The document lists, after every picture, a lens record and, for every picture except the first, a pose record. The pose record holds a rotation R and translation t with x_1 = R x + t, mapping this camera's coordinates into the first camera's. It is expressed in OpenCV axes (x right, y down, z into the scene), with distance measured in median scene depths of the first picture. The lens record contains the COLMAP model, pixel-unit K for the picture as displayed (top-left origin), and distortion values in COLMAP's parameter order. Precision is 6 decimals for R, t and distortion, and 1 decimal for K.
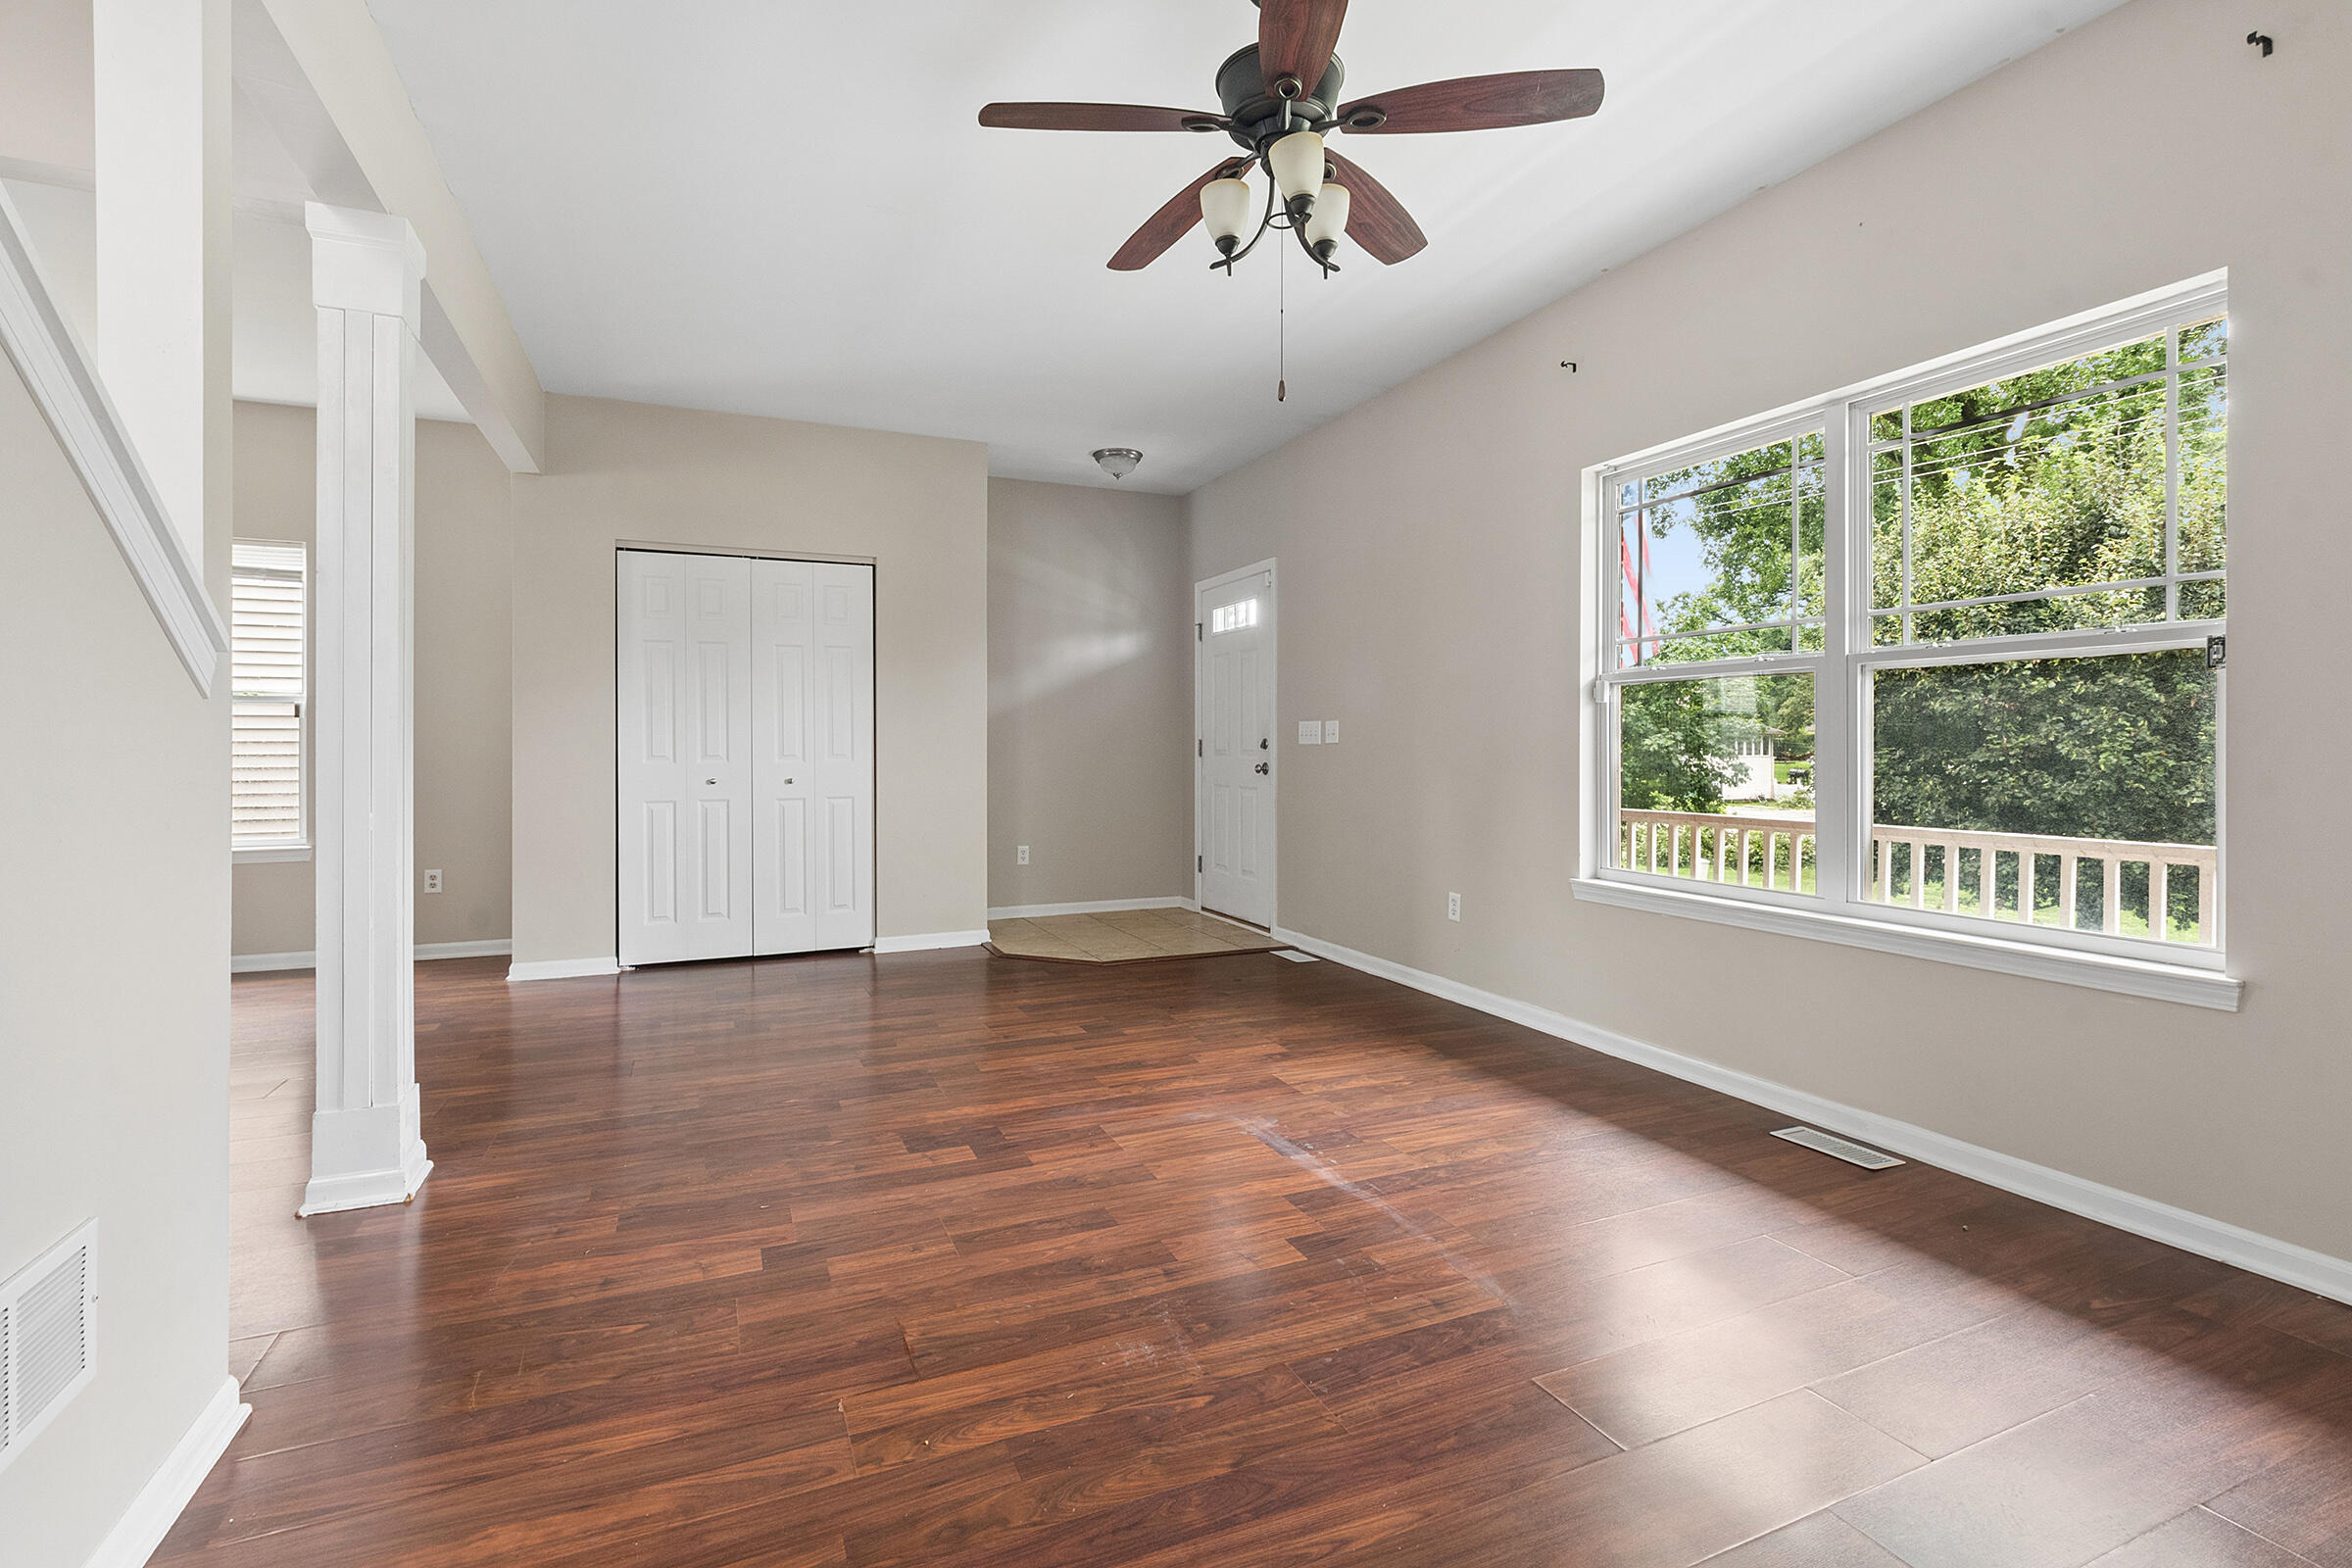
lens RADIAL K [[1057.1, 0, 1174.3], [0, 1057.1, 758.1], [0, 0, 1]] dist [-0.002114, -0.000277]
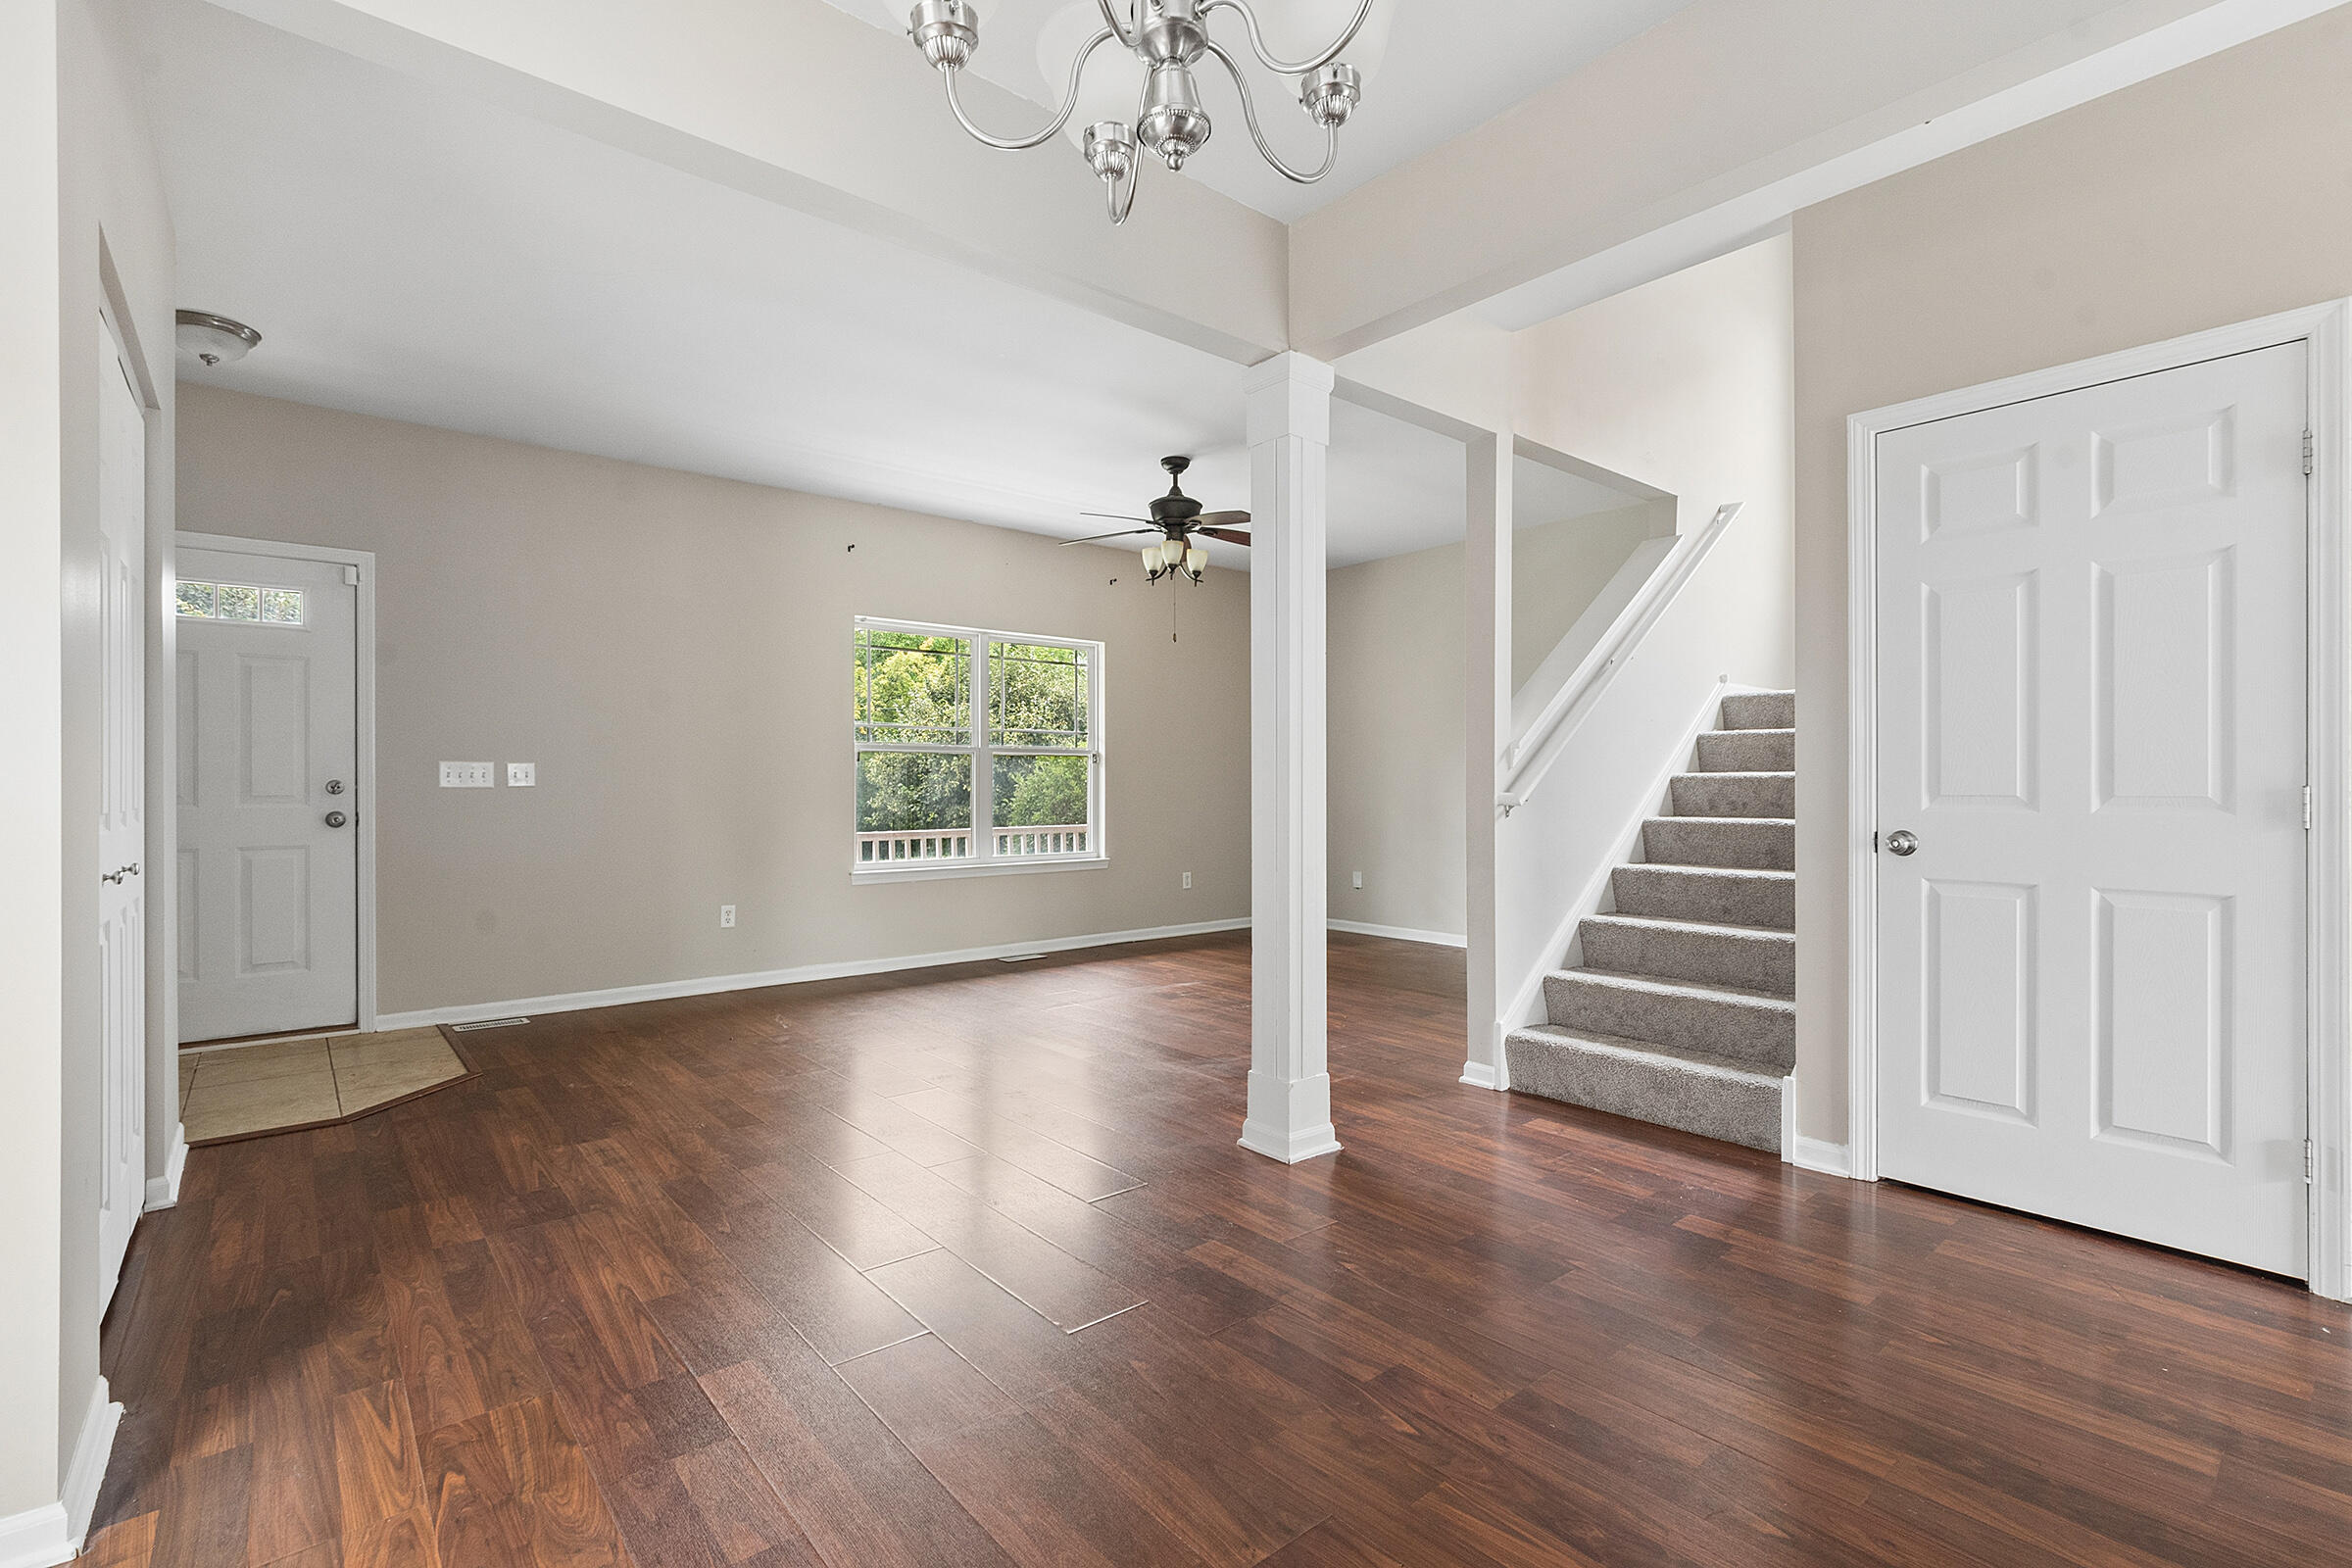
lens RADIAL K [[1057.0, 0, 1166.3], [0, 1057.0, 778.5], [0, 0, 1]] dist [-0.000756, -0.000271]
pose [[-0.267618, 0.006376, 0.963504, -1.797274], [0.012236, 0.999920, -0.003219, -0.022331], [-0.963447, 0.010928, -0.267675, 1.370497]]
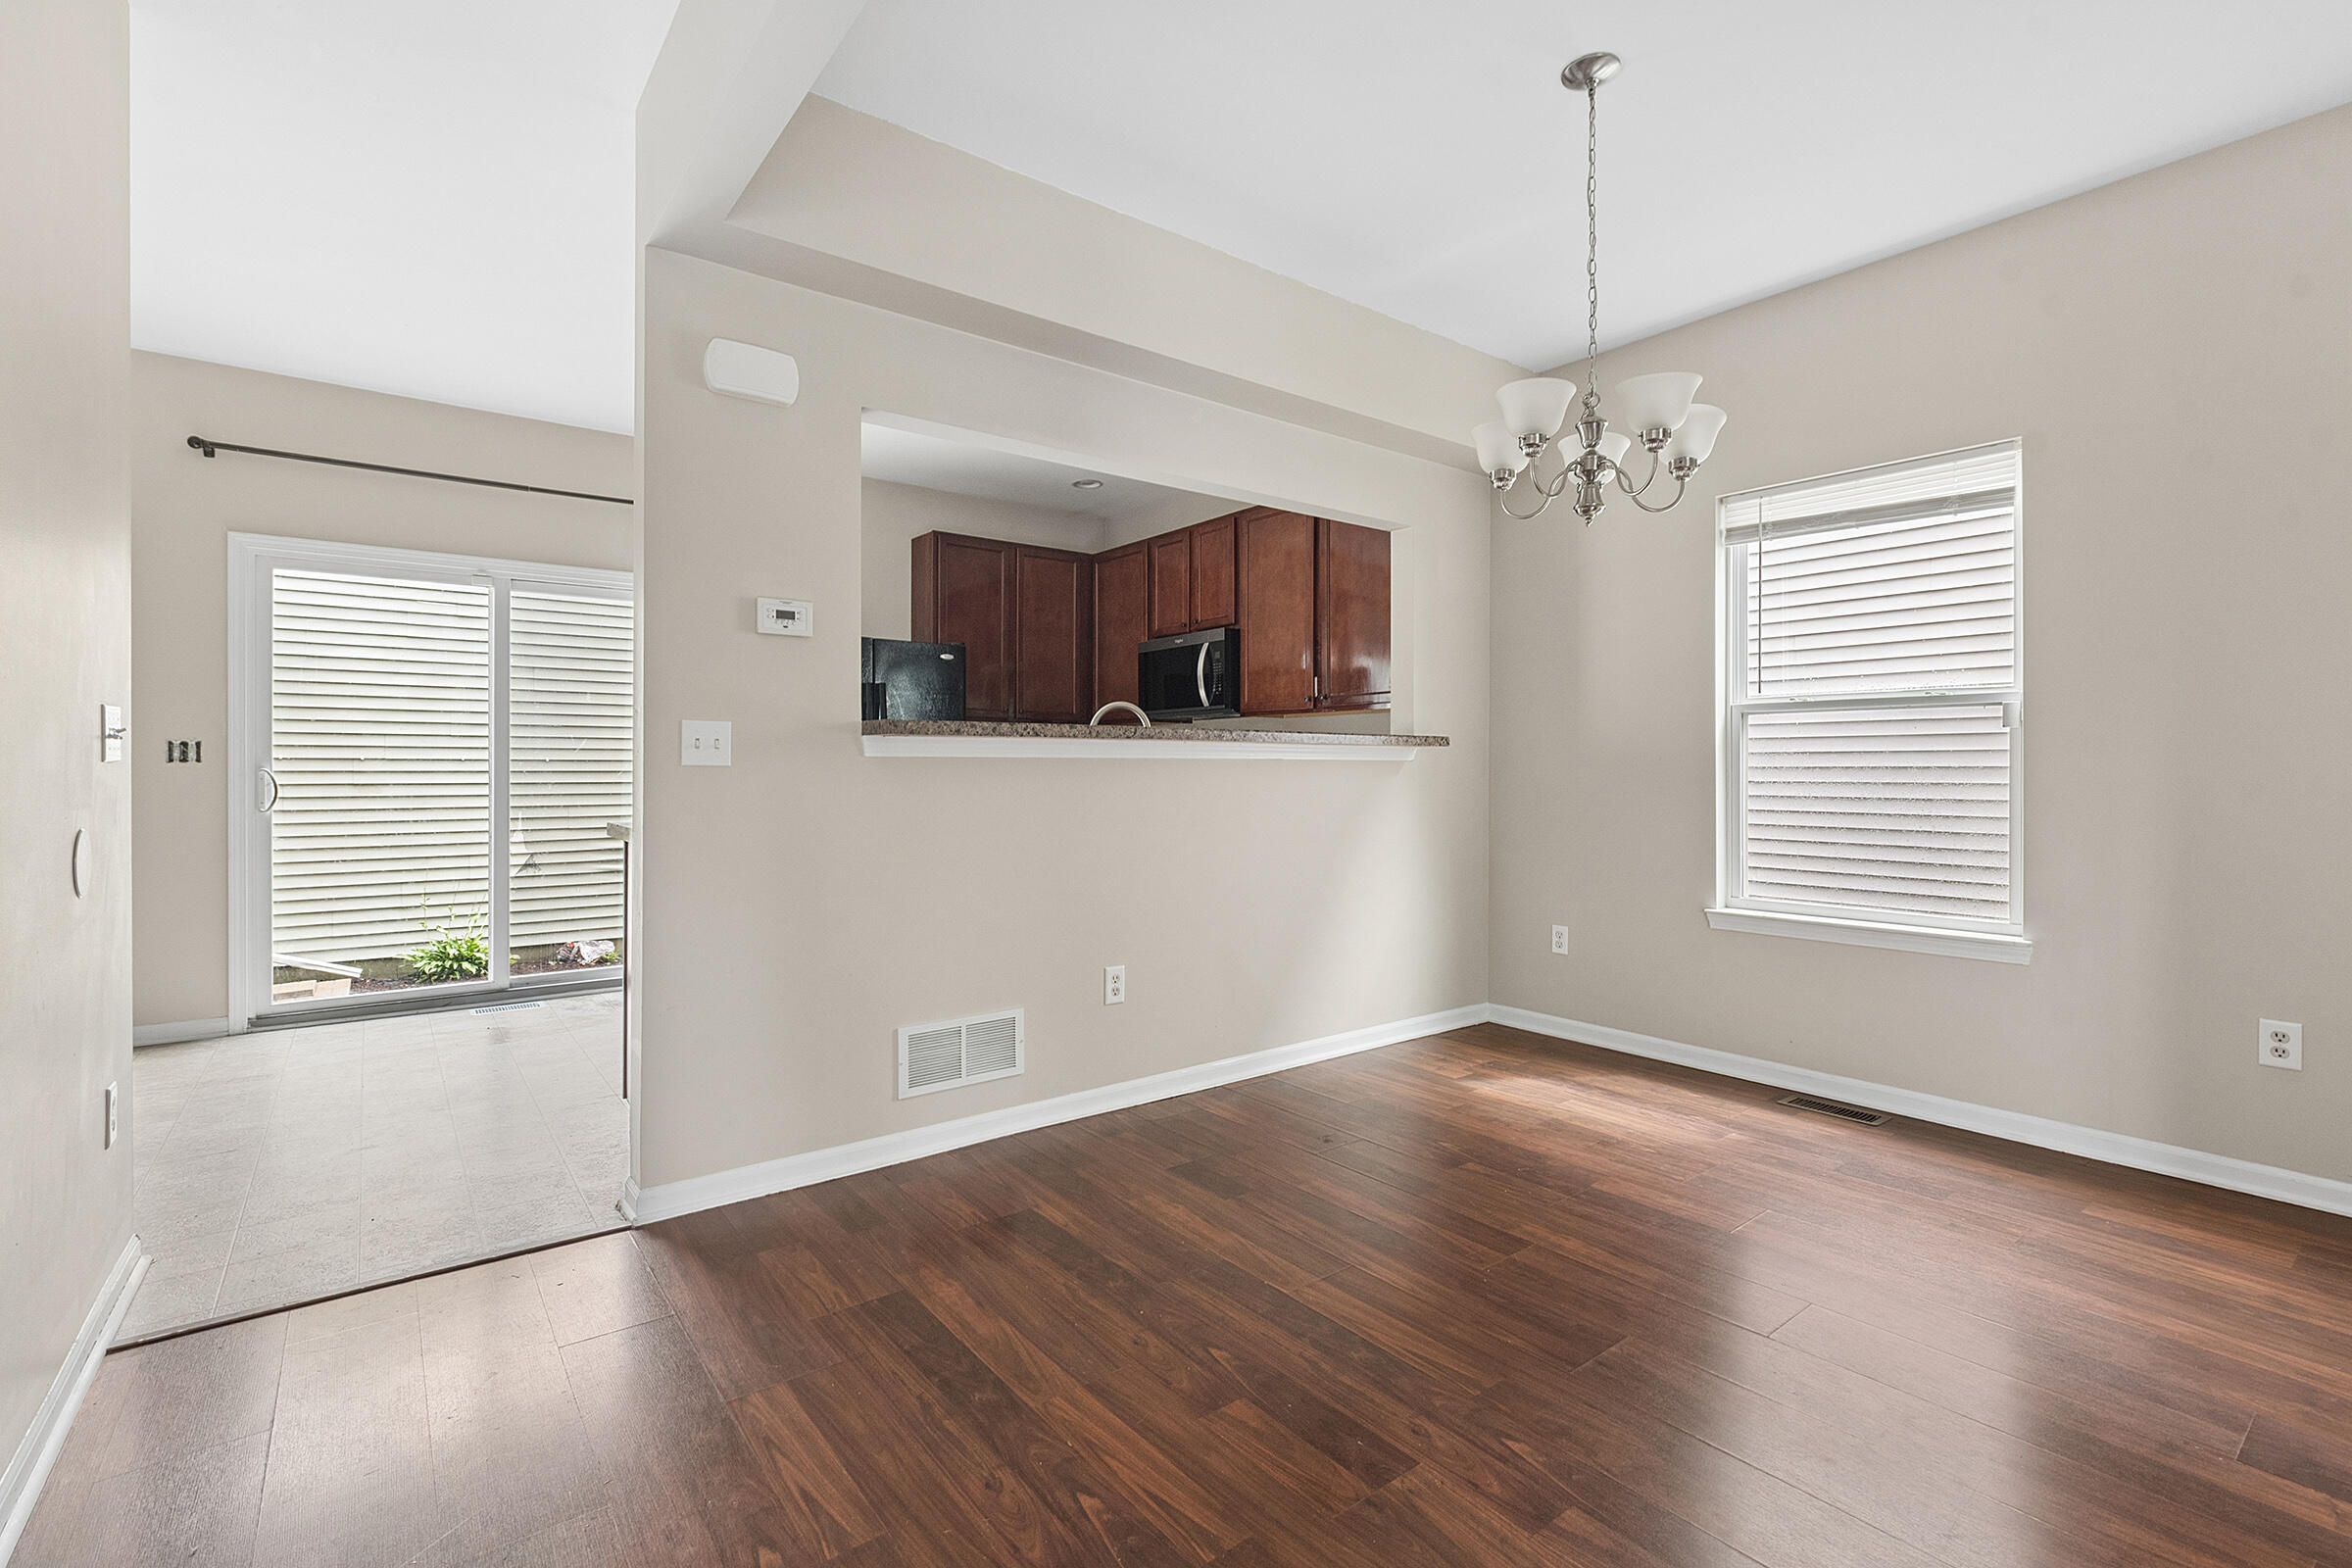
lens RADIAL K [[1051.9, 0, 1176.0], [0, 1051.9, 784.0], [0, 0, 1]] dist [0.000787, 0.000105]
pose [[0.239473, 0.017242, -0.970750, -0.672073], [-0.011060, 0.999826, 0.015030, -0.016998], [0.970840, 0.007137, 0.239622, 0.720120]]
